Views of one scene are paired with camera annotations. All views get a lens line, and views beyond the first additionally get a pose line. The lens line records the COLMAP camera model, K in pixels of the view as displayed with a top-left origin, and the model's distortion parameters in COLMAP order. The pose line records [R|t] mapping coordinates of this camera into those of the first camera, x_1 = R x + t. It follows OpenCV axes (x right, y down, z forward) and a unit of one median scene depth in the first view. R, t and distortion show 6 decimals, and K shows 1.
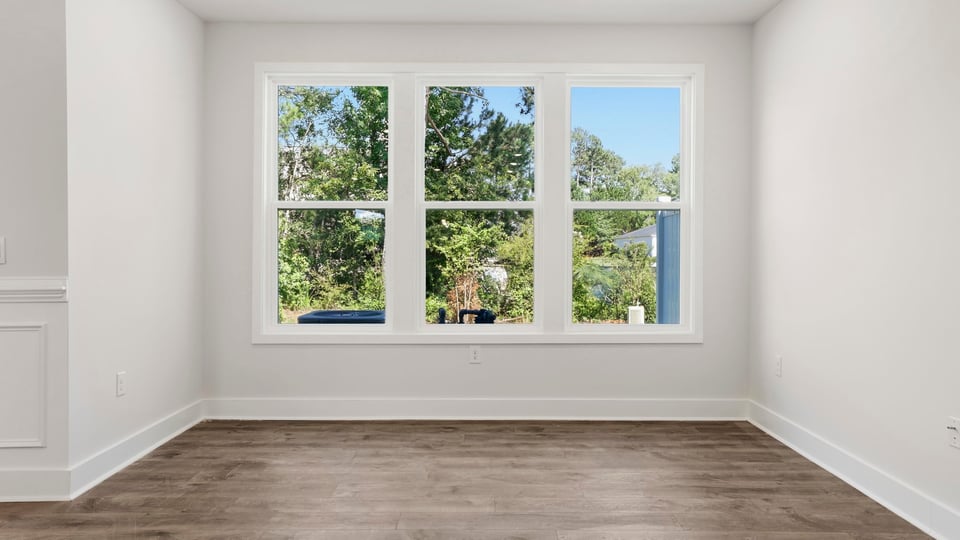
lens RADIAL K [[678.4, 0, 473.7], [0, 678.4, 266.2], [0, 0, 1]] dist [0.010057, 0.009903]
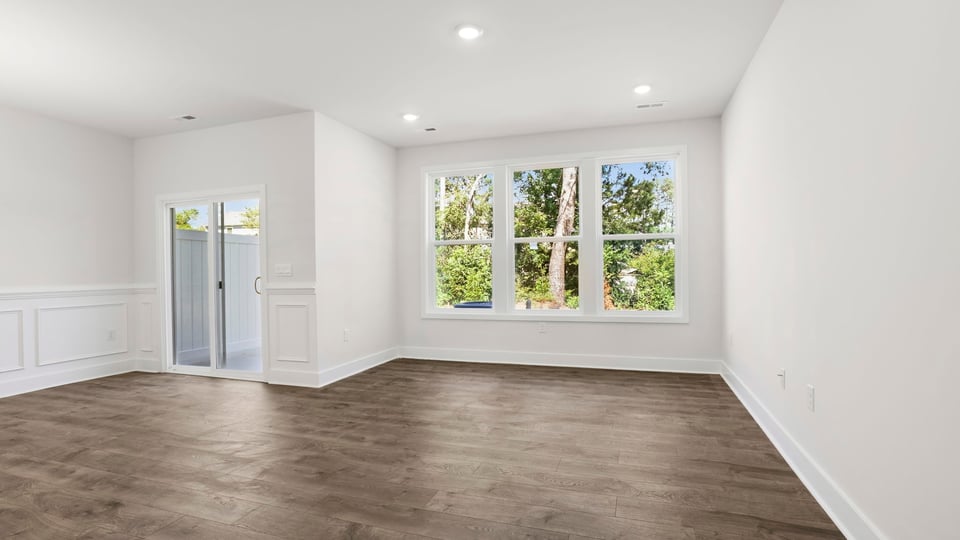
lens RADIAL K [[435.9, 0, 499.1], [0, 435.9, 274.0], [0, 0, 1]] dist [-0.047367, -0.000213]
pose [[0.956813, -0.010161, -0.290528, 0.209569], [0.008812, 0.999943, -0.005952, 0.002713], [0.290572, 0.003135, 0.956848, -0.069821]]
